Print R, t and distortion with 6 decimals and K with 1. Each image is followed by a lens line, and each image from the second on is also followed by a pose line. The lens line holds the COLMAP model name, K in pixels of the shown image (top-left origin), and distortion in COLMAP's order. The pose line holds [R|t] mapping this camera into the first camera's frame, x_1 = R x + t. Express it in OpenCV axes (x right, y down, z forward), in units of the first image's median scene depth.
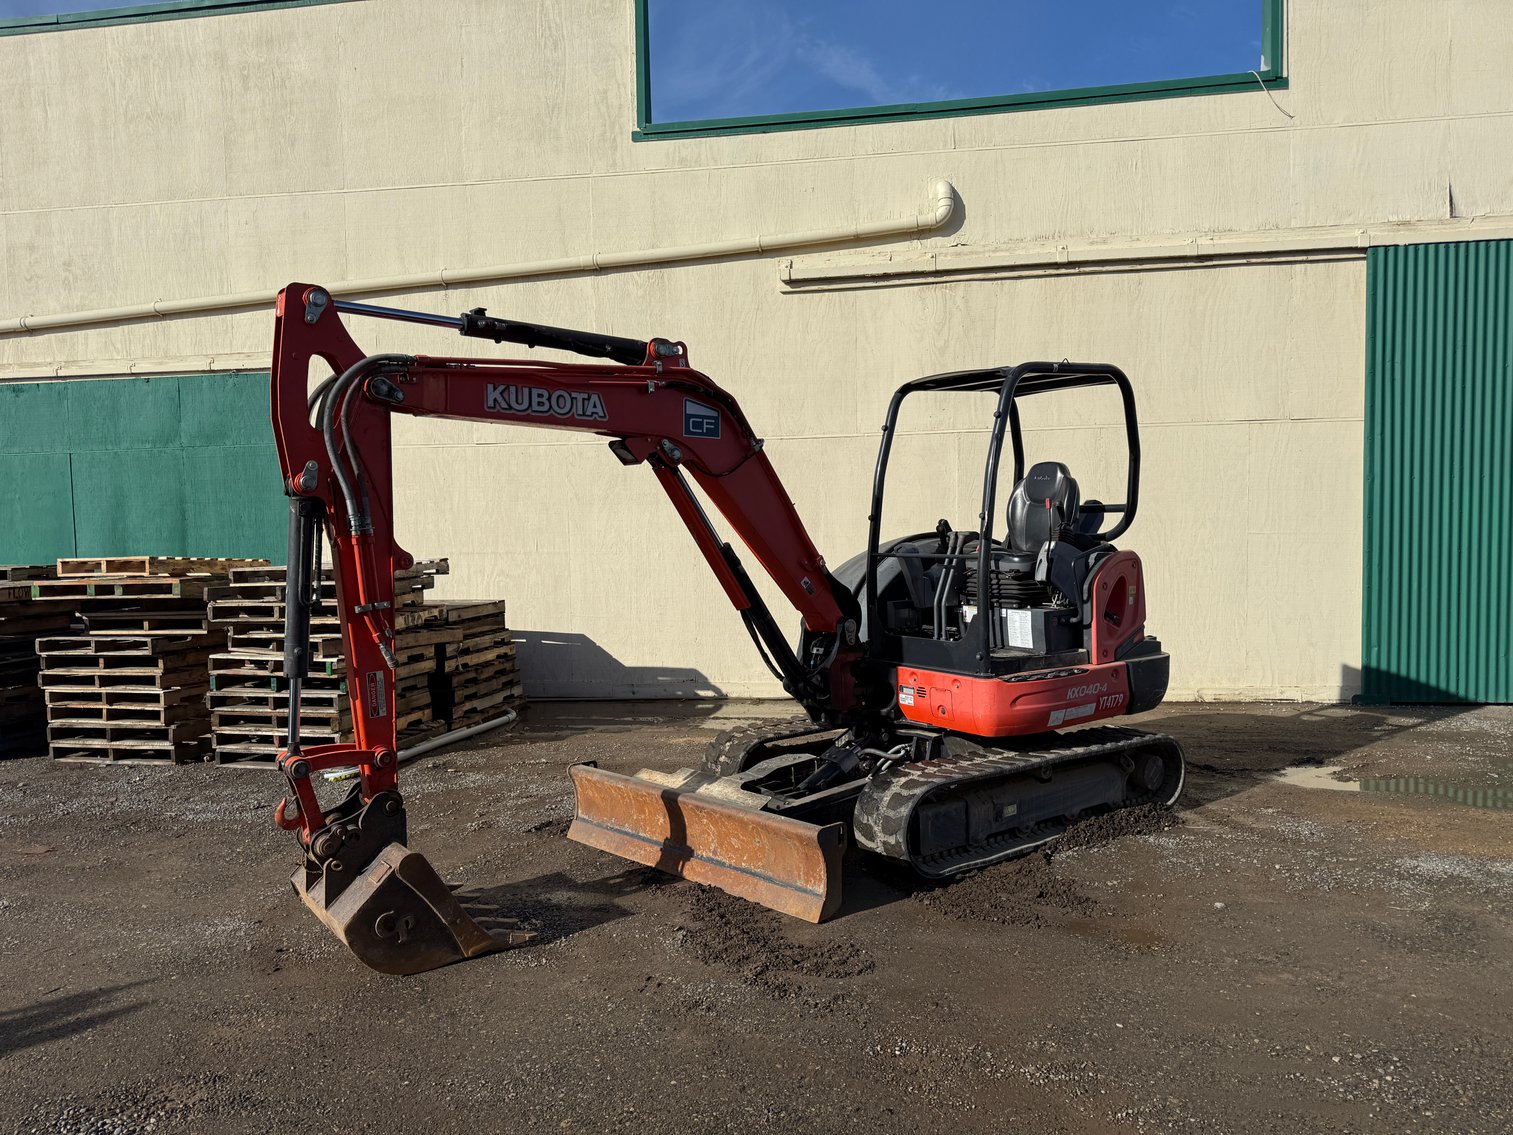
lens RADIAL K [[1062.4, 0, 756.5], [0, 1062.4, 567.5], [0, 0, 1]] dist [0.089153, -0.112065]
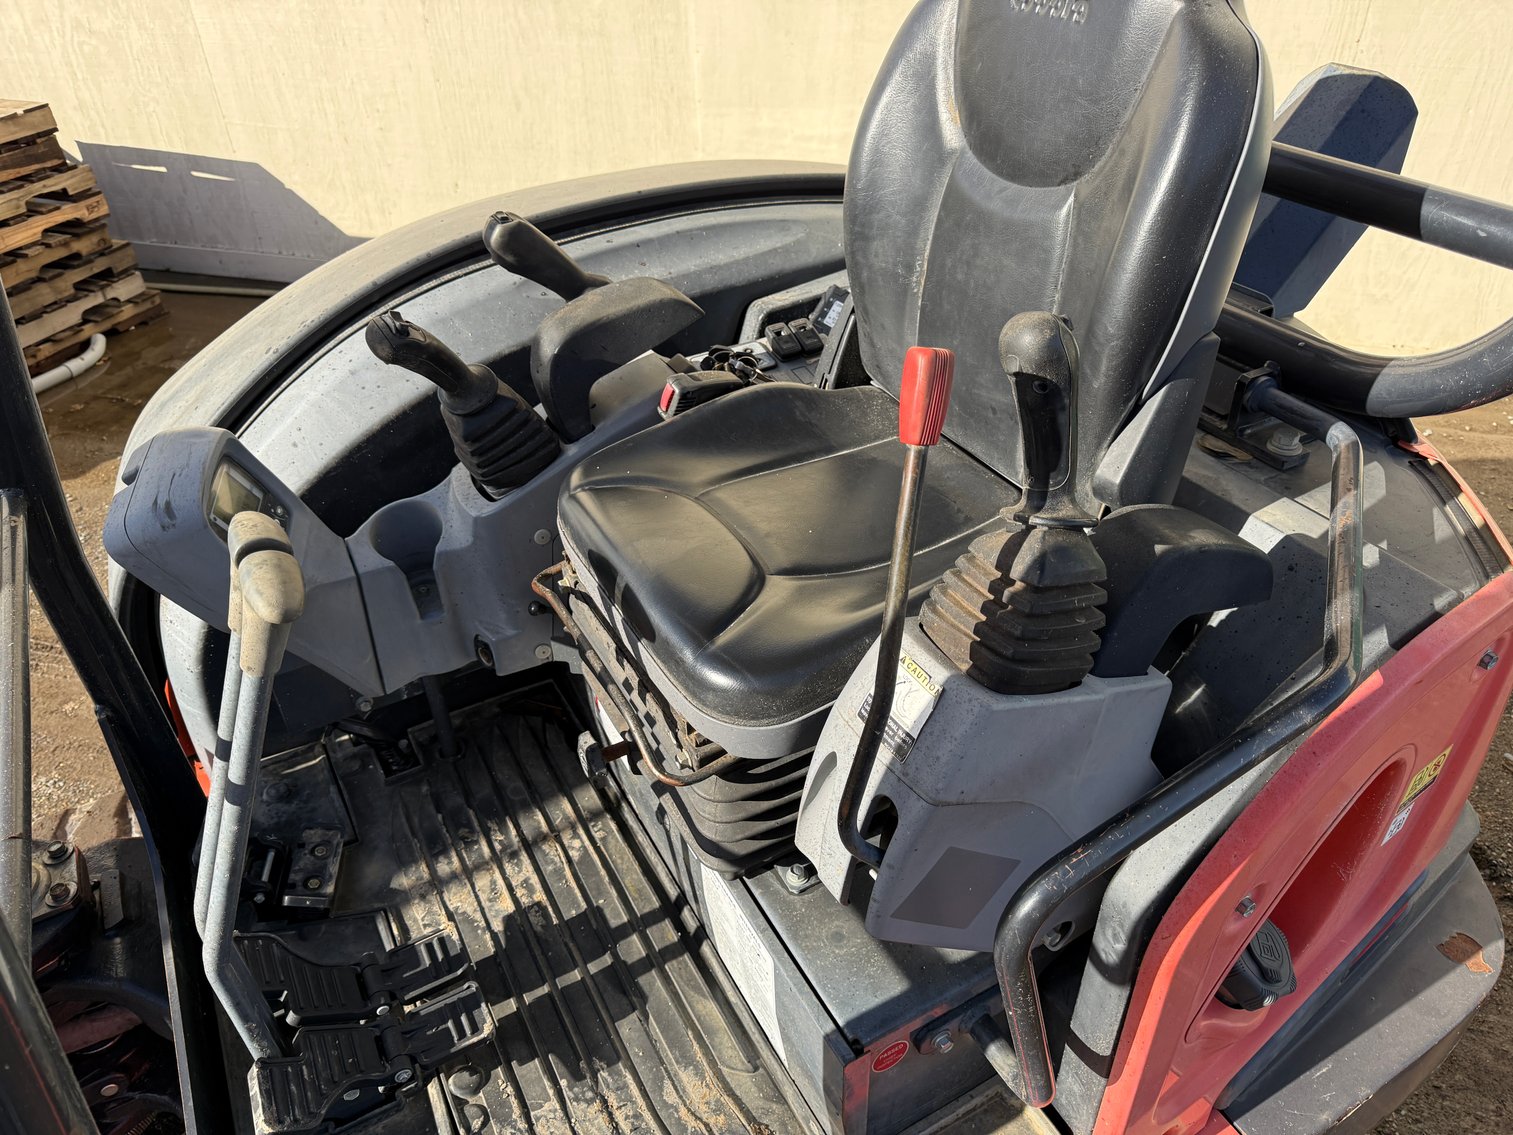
lens RADIAL K [[1060.9, 0, 751.6], [0, 1060.9, 571.8], [0, 0, 1]] dist [-0.005334, -0.006295]
pose [[0.990269, 0.074416, -0.117598, 0.189628], [0.003992, 0.829485, 0.558515, -0.073165], [0.139108, -0.553550, 0.821116, 0.649000]]
